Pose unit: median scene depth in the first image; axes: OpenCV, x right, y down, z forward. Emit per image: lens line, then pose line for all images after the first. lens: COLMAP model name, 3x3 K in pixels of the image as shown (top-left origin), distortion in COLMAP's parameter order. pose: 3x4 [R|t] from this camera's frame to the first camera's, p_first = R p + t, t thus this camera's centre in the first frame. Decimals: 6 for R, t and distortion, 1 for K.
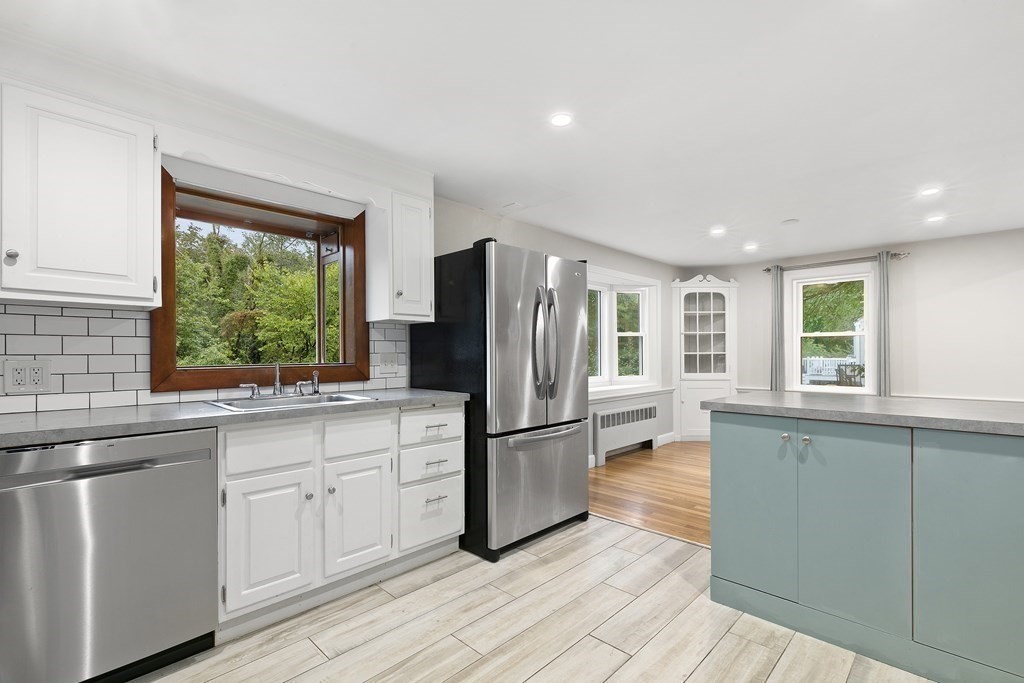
lens RADIAL K [[460.1, 0, 510.7], [0, 460.1, 358.1], [0, 0, 1]] dist [0.001620, 0.000481]
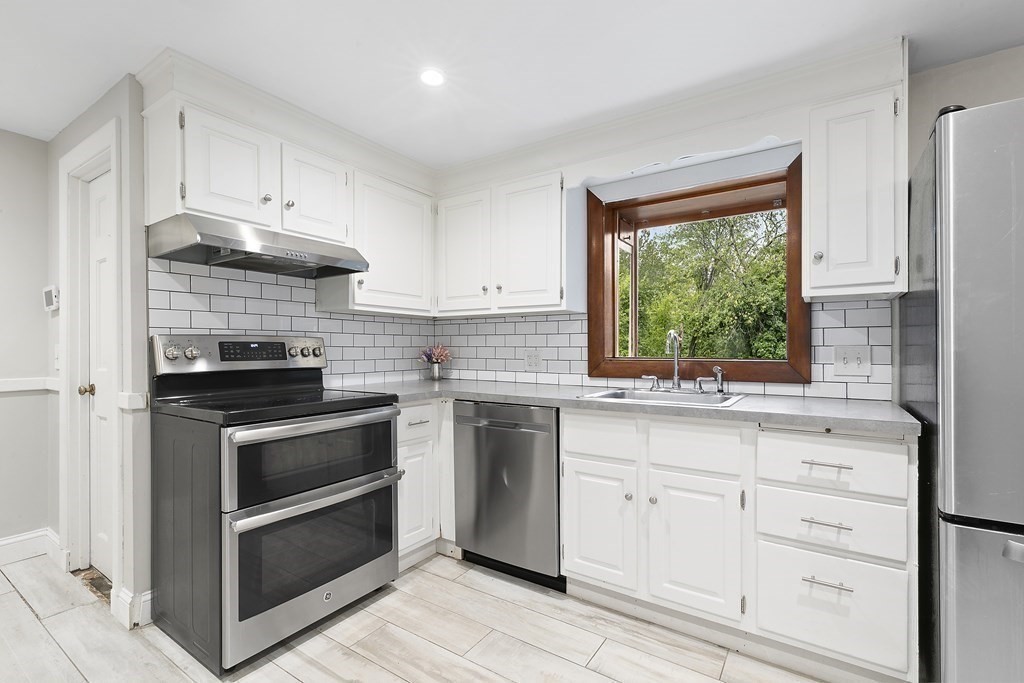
lens RADIAL K [[460.1, 0, 512.4], [0, 460.1, 347.5], [0, 0, 1]] dist [0.001620, 0.000481]
pose [[0.181035, 0.004961, -0.983464, 0.363392], [-0.009017, 0.999954, 0.003384, -0.007299], [0.983435, 0.008255, 0.181072, 0.473550]]
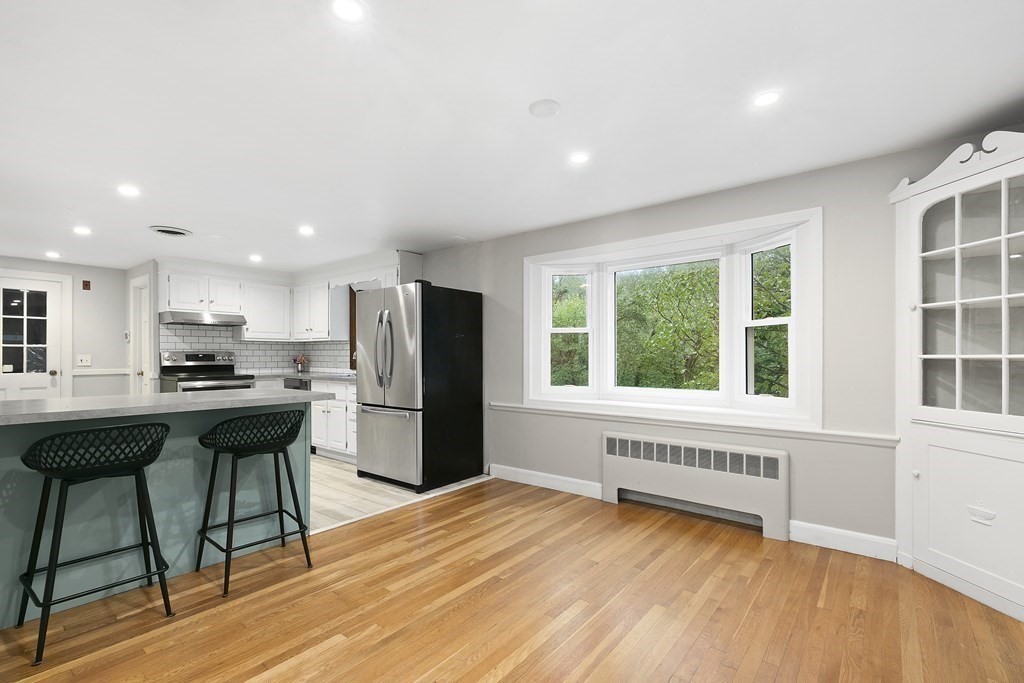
lens RADIAL K [[460.1, 0, 510.5], [0, 460.1, 354.5], [0, 0, 1]] dist [0.001620, 0.000481]
pose [[0.093402, 0.002428, -0.995625, 1.790341], [-0.007728, 0.999969, 0.001714, -0.024494], [0.995598, 0.007535, 0.093418, 1.445957]]
